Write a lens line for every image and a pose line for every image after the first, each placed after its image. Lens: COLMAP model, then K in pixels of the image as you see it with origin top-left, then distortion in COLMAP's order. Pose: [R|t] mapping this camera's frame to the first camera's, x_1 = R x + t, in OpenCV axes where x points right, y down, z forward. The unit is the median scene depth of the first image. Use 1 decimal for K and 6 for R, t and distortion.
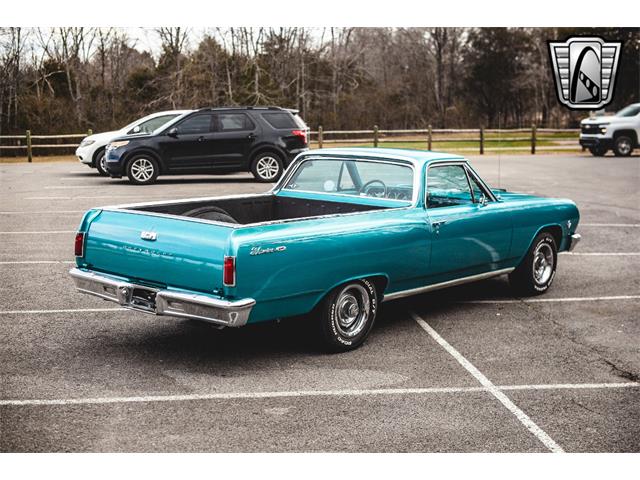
lens RADIAL K [[942.5, 0, 320.0], [0, 942.5, 240.0], [0, 0, 1]] dist [-0.110591, 0.070453]
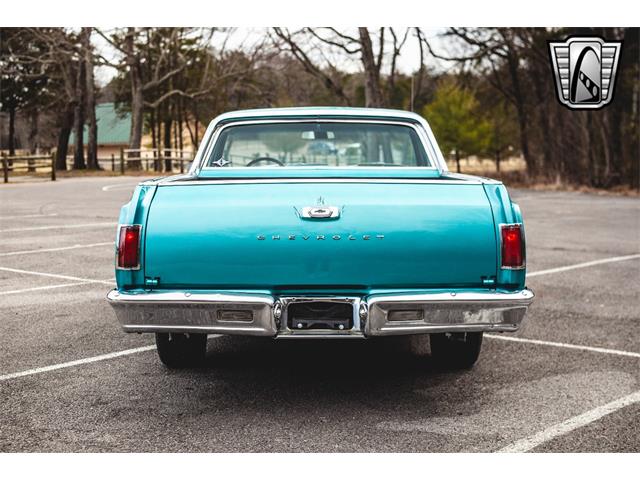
lens RADIAL K [[976.5, 0, 311.1], [0, 976.5, 241.0], [0, 0, 1]] dist [-0.108352, 0.053271]
pose [[0.766373, -0.074988, 0.638004, -0.536064], [0.102645, 0.994698, -0.006386, 0.015648], [-0.634142, 0.070382, 0.770006, 0.471662]]
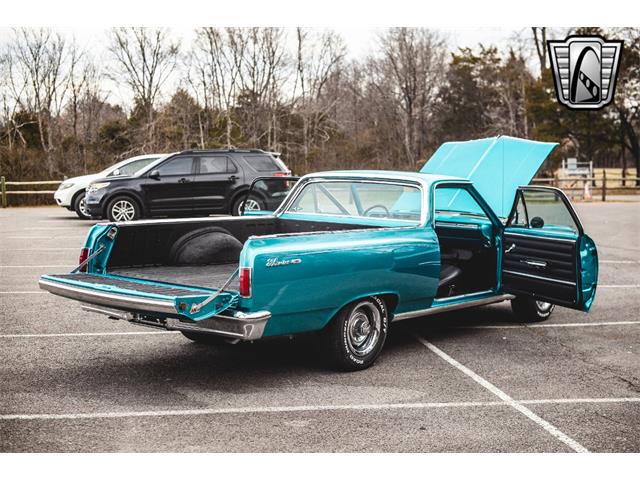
lens RADIAL K [[942.5, 0, 320.0], [0, 942.5, 240.0], [0, 0, 1]] dist [-0.110591, 0.070453]
pose [[0.999503, 0.001260, 0.031493, -0.041301], [0.000521, 0.998404, -0.056472, 0.037320], [-0.031514, 0.056460, 0.997907, 0.018050]]
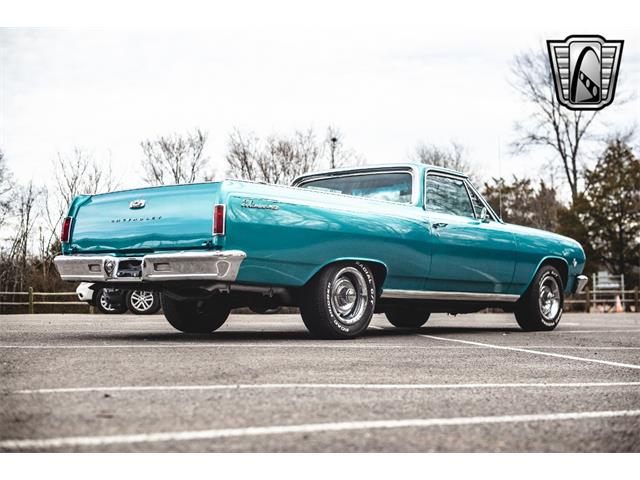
lens RADIAL K [[946.0, 0, 320.0], [0, 946.0, 240.0], [0, 0, 1]] dist [-0.116734, -0.003213]
pose [[0.999987, -0.002666, -0.004399, 0.008762], [0.001743, 0.980264, -0.197687, 0.202852], [0.004839, 0.197676, 0.980255, 0.054398]]
